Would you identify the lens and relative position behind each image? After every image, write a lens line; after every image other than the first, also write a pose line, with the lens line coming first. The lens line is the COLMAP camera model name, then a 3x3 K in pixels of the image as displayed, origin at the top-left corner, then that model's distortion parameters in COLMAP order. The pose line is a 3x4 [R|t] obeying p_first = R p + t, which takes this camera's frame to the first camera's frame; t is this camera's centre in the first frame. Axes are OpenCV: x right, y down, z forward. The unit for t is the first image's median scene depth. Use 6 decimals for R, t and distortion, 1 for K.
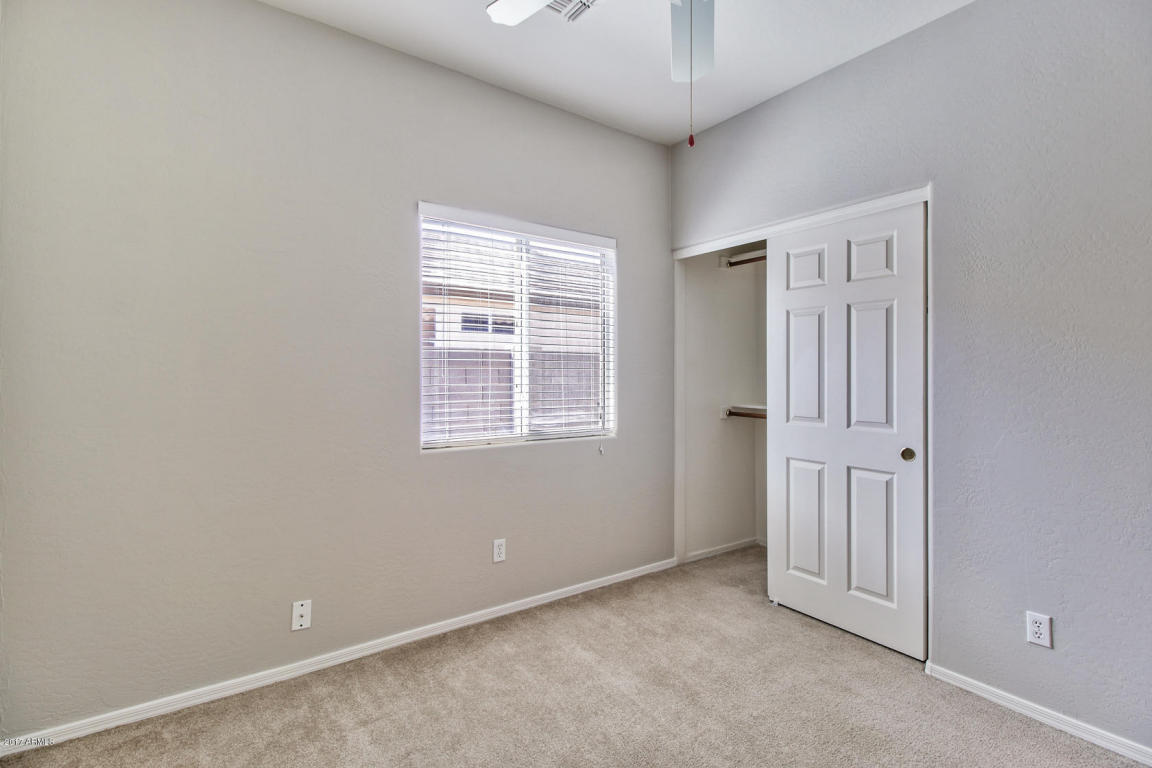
lens RADIAL K [[540.1, 0, 575.4], [0, 540.1, 378.3], [0, 0, 1]] dist [0.013758, -0.011869]
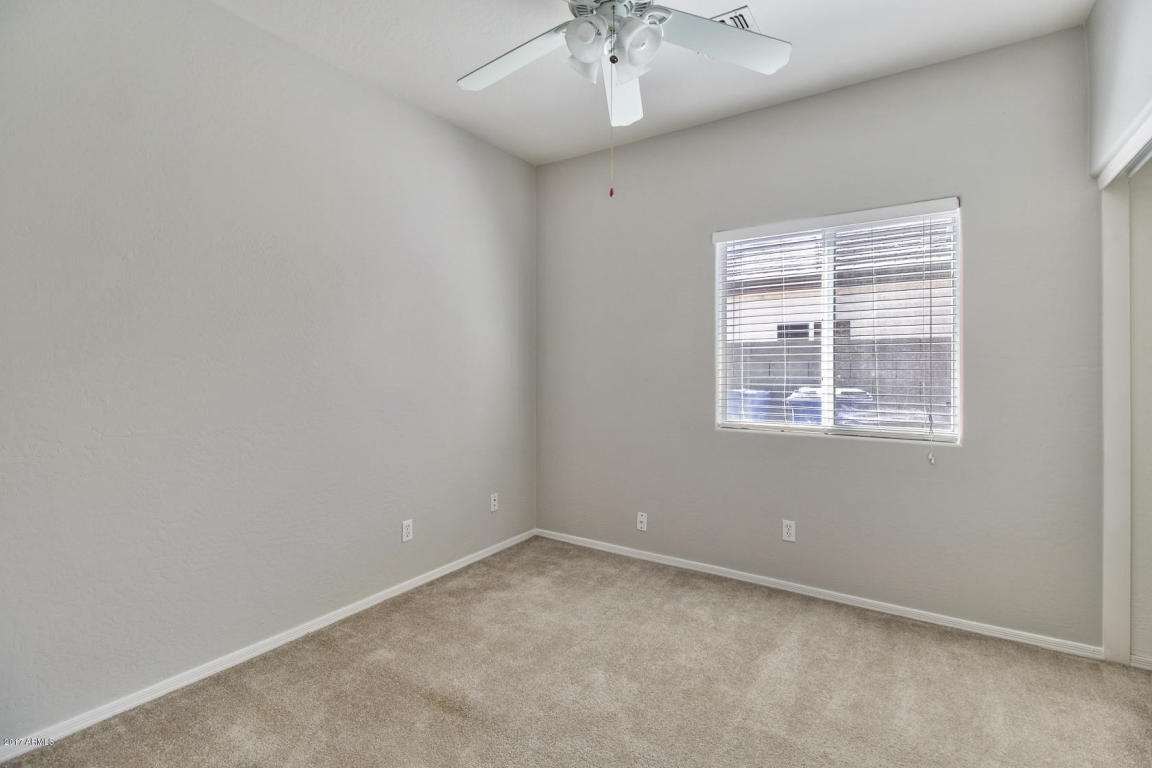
lens RADIAL K [[540.1, 0, 574.0], [0, 540.1, 380.4], [0, 0, 1]] dist [0.013758, -0.011869]
pose [[0.332143, 0.014306, -0.943121, 0.700919], [-0.000355, 0.999887, 0.015042, 0.001544], [0.943229, -0.004662, 0.332110, 0.226809]]
